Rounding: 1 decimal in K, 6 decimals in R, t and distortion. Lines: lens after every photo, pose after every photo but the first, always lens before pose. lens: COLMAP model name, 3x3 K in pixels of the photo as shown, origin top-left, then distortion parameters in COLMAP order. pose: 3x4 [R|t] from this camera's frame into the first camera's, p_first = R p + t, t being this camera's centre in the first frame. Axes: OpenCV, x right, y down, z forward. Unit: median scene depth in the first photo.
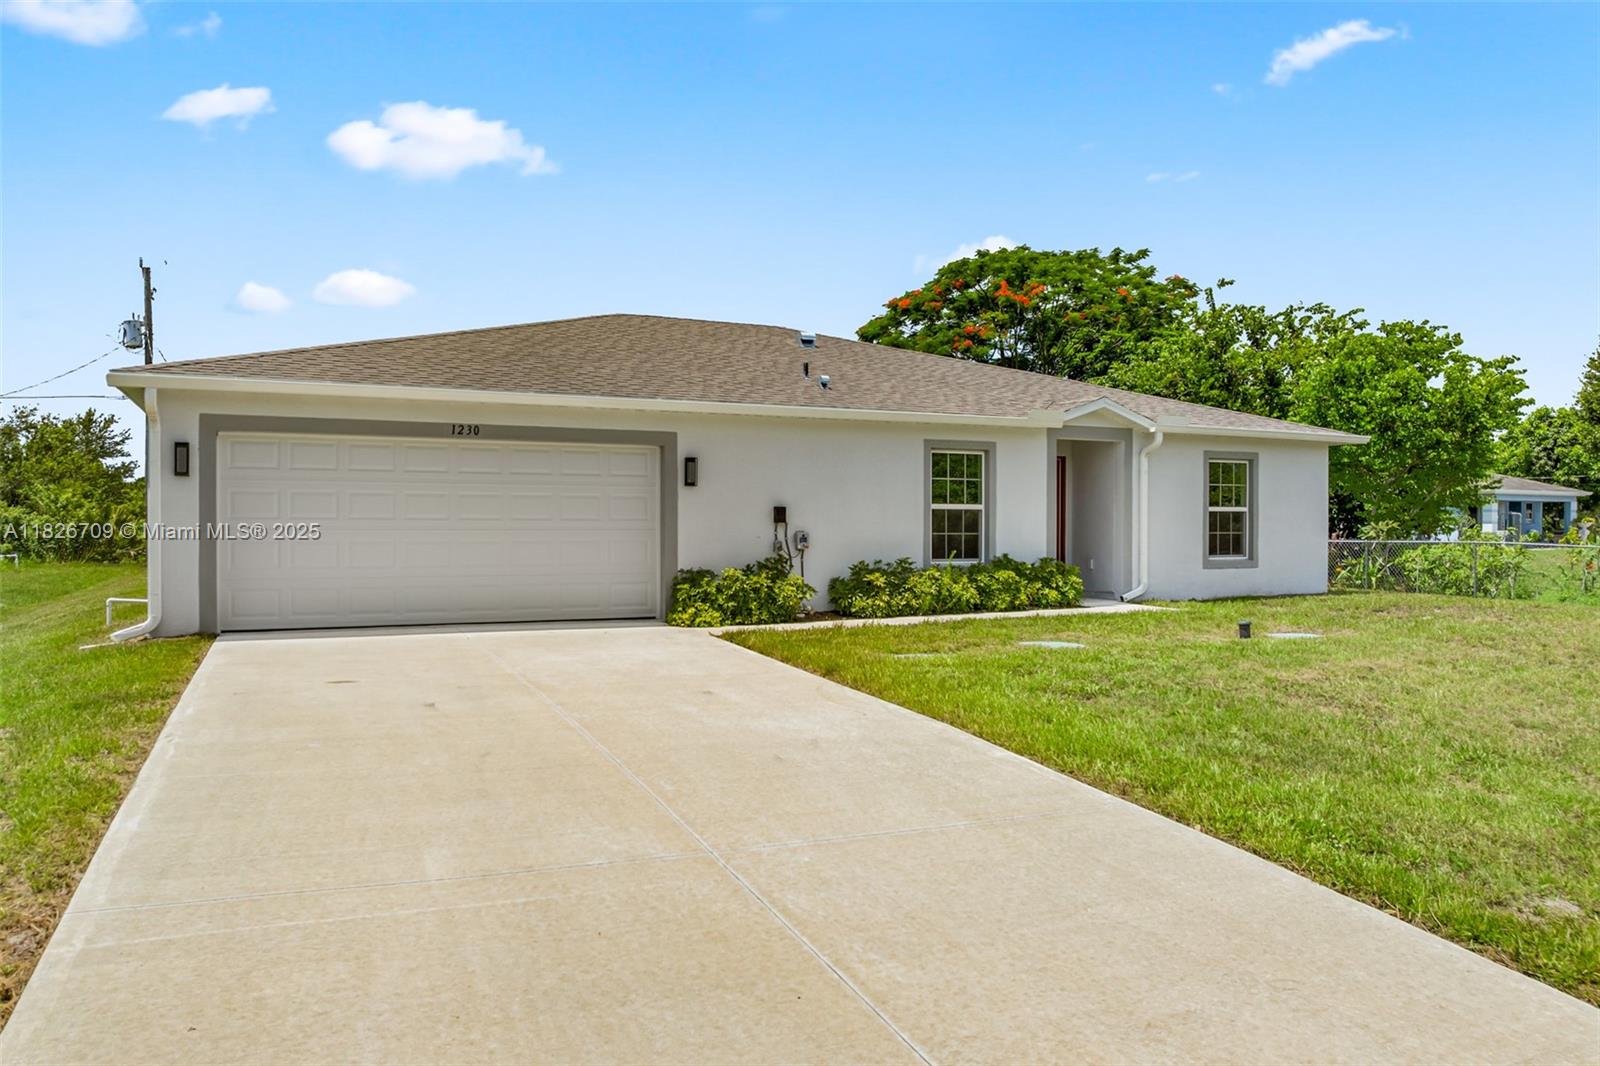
lens RADIAL K [[1124.8, 0, 800.0], [0, 1124.8, 533.0], [0, 0, 1]] dist [-0.041197, 0.003043]
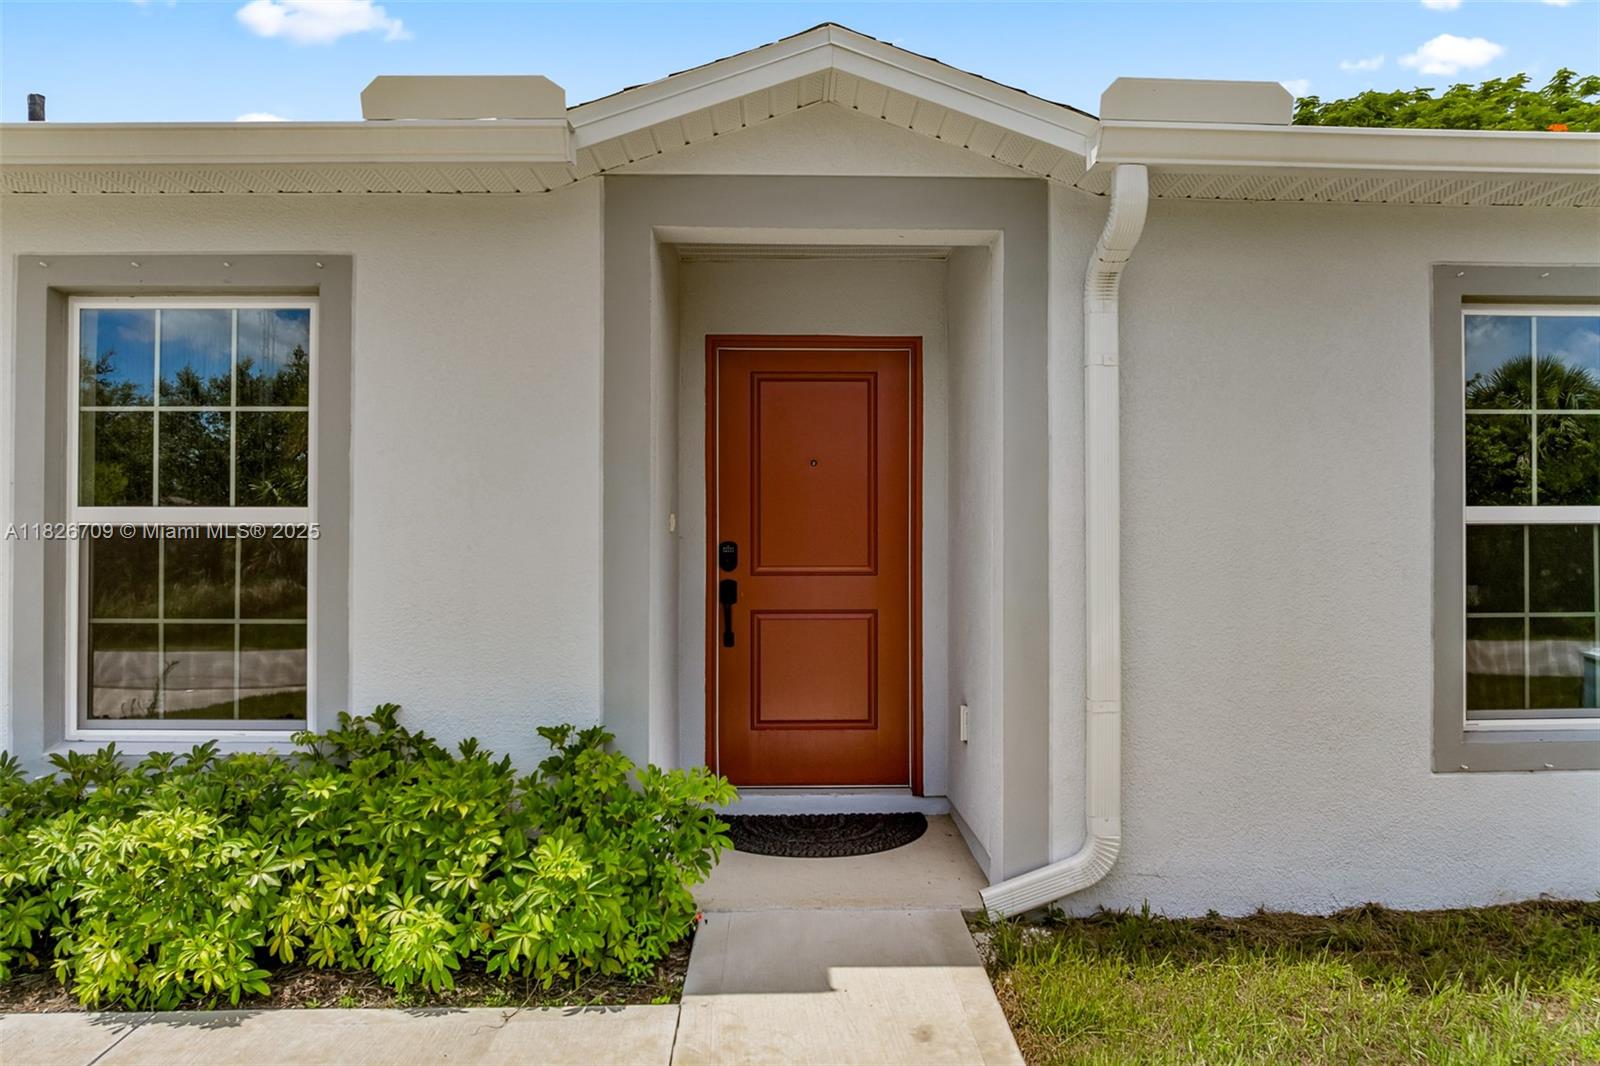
lens RADIAL K [[1128.8, 0, 794.0], [0, 1128.8, 525.6], [0, 0, 1]] dist [-0.068107, 0.045747]
pose [[0.920848, -0.003064, -0.389910, 0.362247], [-0.000172, 0.999966, -0.008263, -0.019238], [0.389922, 0.007676, 0.920816, 0.814392]]
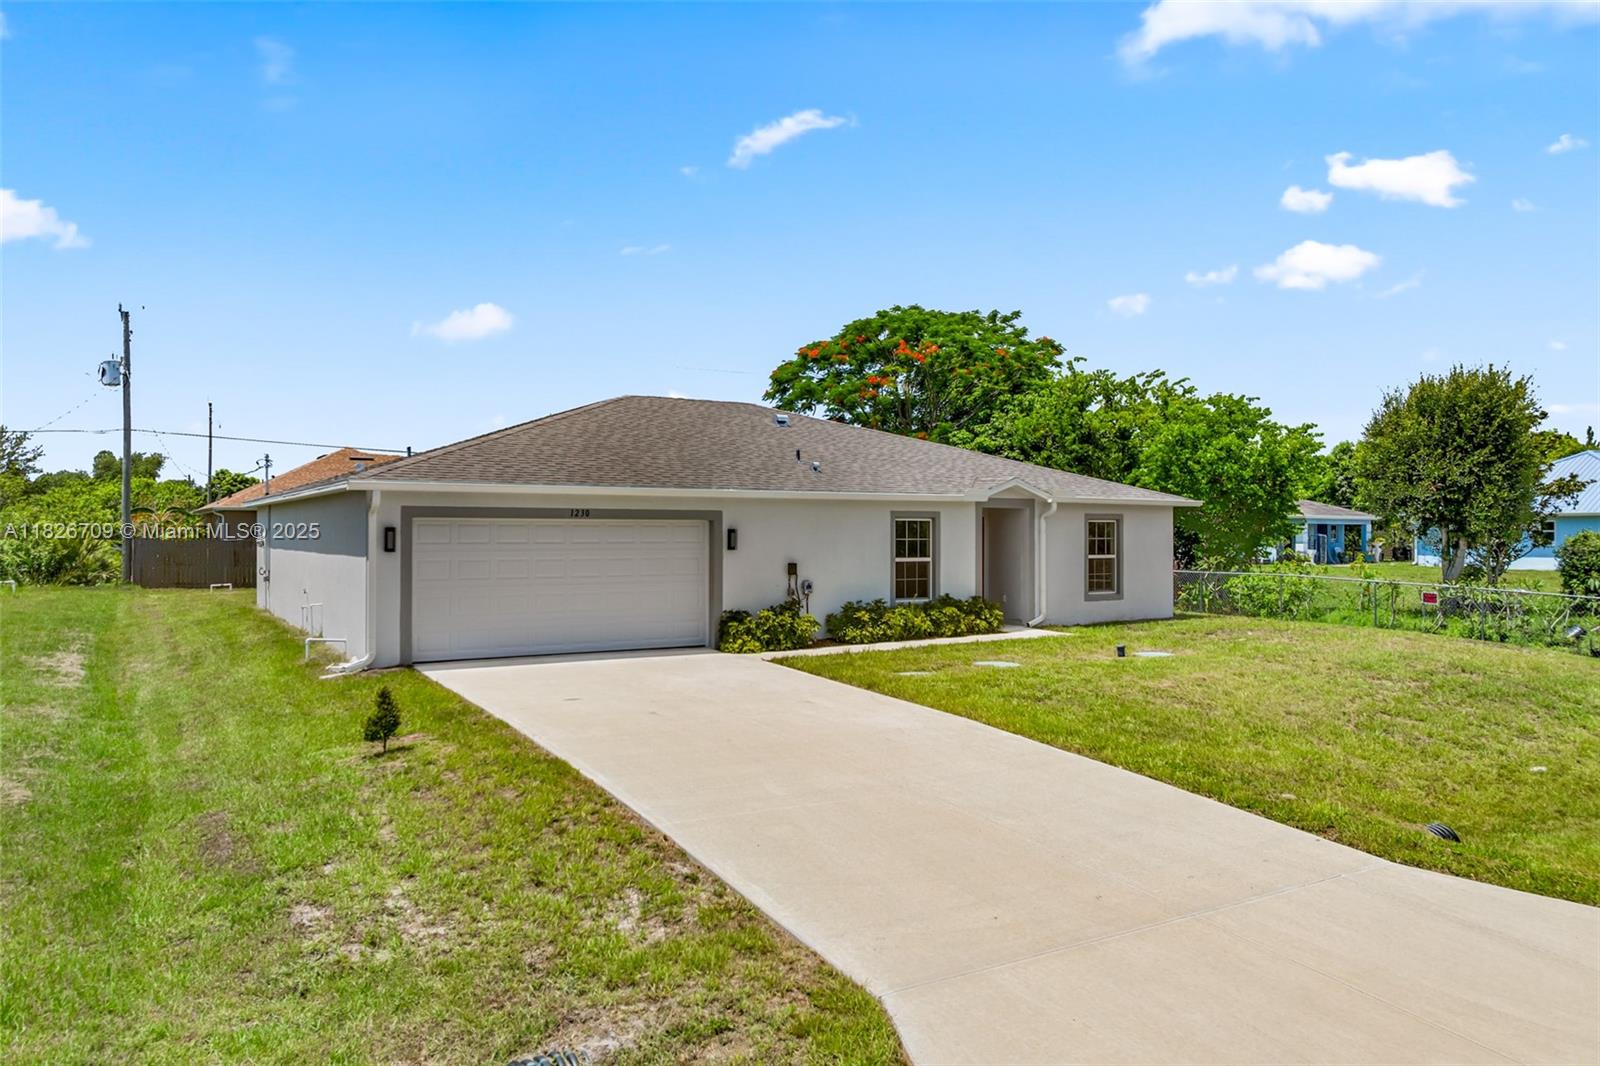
lens RADIAL K [[1104.0, 0, 793.9], [0, 1104.0, 508.6], [0, 0, 1]] dist [-0.026067, -0.001982]
pose [[0.993213, 0.002665, 0.116276, -0.158202], [0.000162, 0.999705, -0.024292, -0.052454], [-0.116306, 0.024146, 0.992920, -0.311870]]
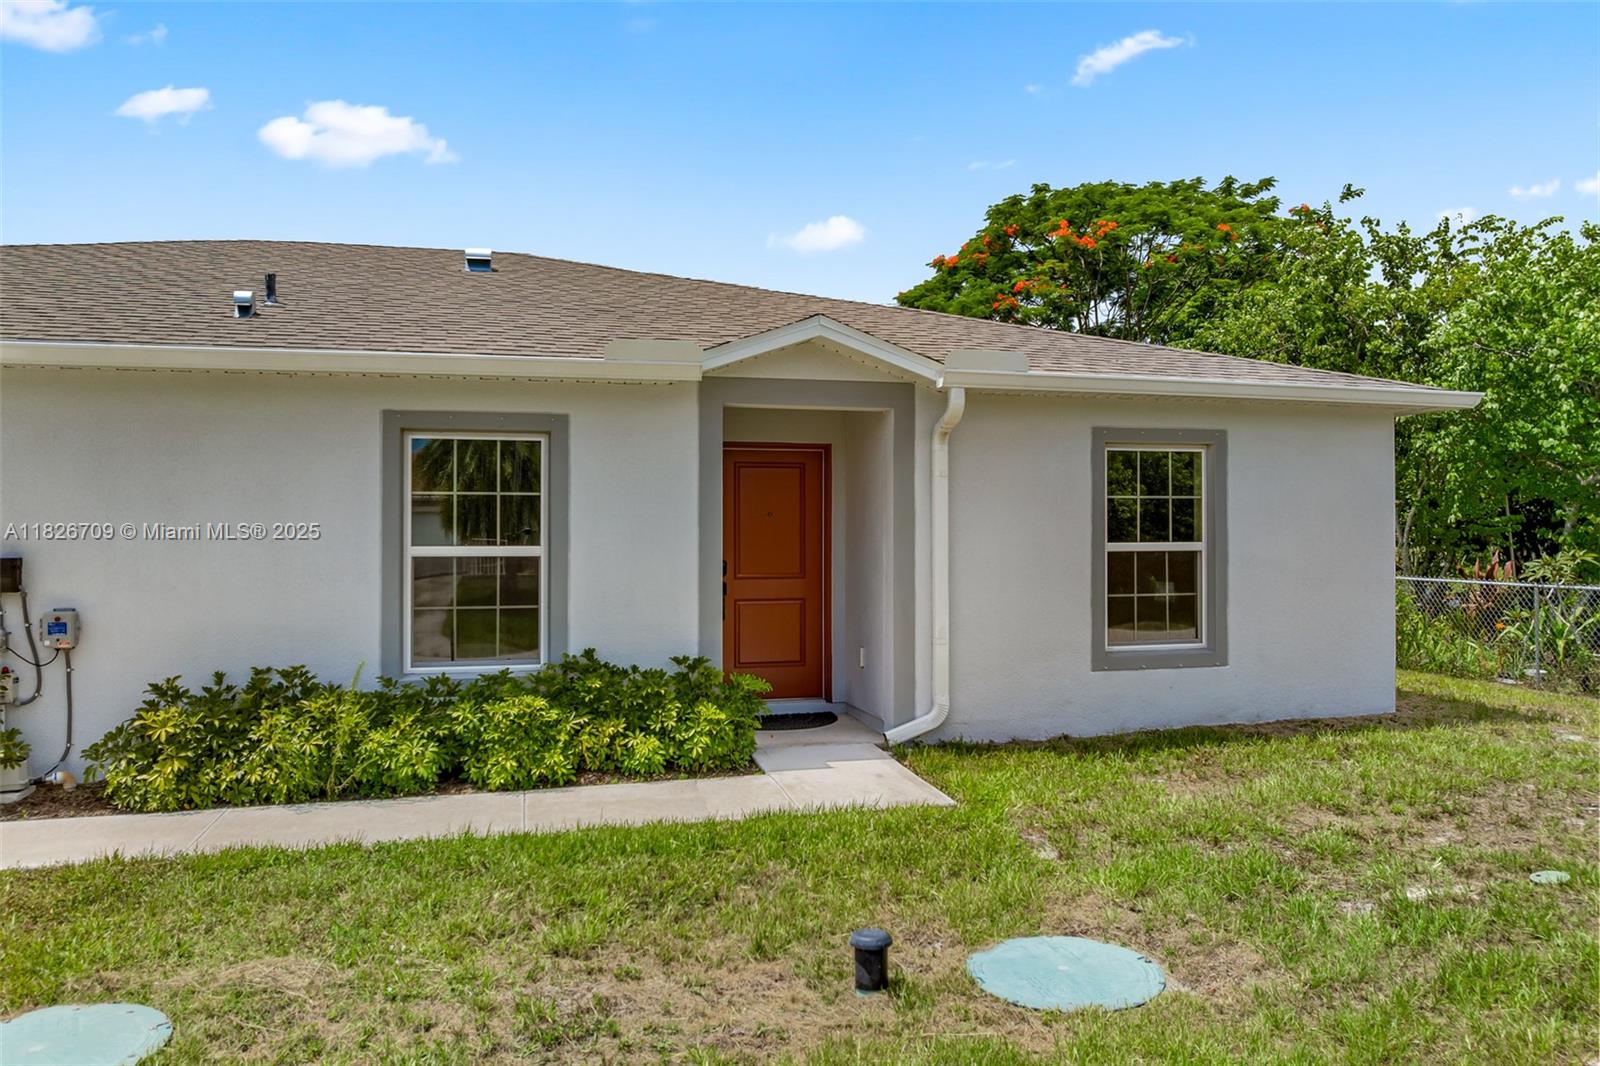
lens RADIAL K [[1124.8, 0, 800.0], [0, 1124.8, 533.0], [0, 0, 1]] dist [-0.041197, 0.003043]
pose [[0.983774, -0.002038, -0.179399, 0.357312], [0.001441, 0.999993, -0.003459, -0.029032], [0.179405, 0.003145, 0.983770, 0.553319]]
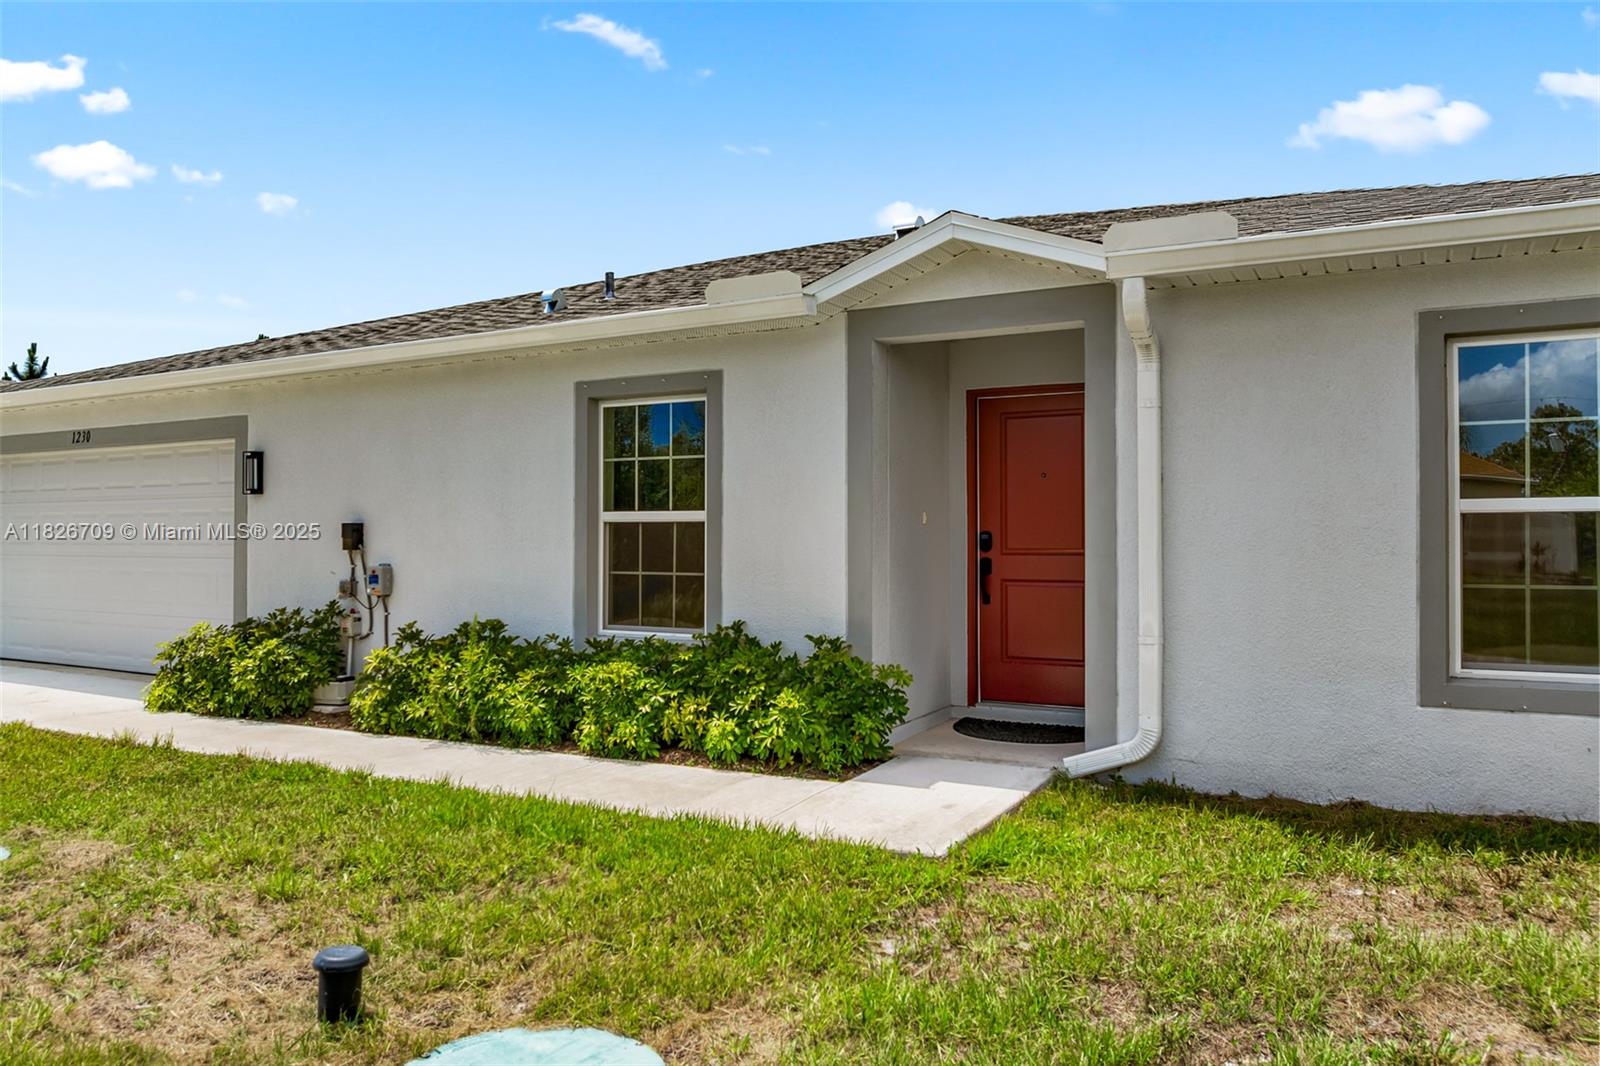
lens RADIAL K [[1109.2, 0, 801.4], [0, 1109.2, 526.9], [0, 0, 1]] dist [-0.037550, -0.001606]
pose [[0.604124, -0.006982, -0.796860, 0.546632], [-0.001193, 0.999953, -0.009666, -0.014522], [0.796890, 0.006790, 0.604087, 0.762267]]
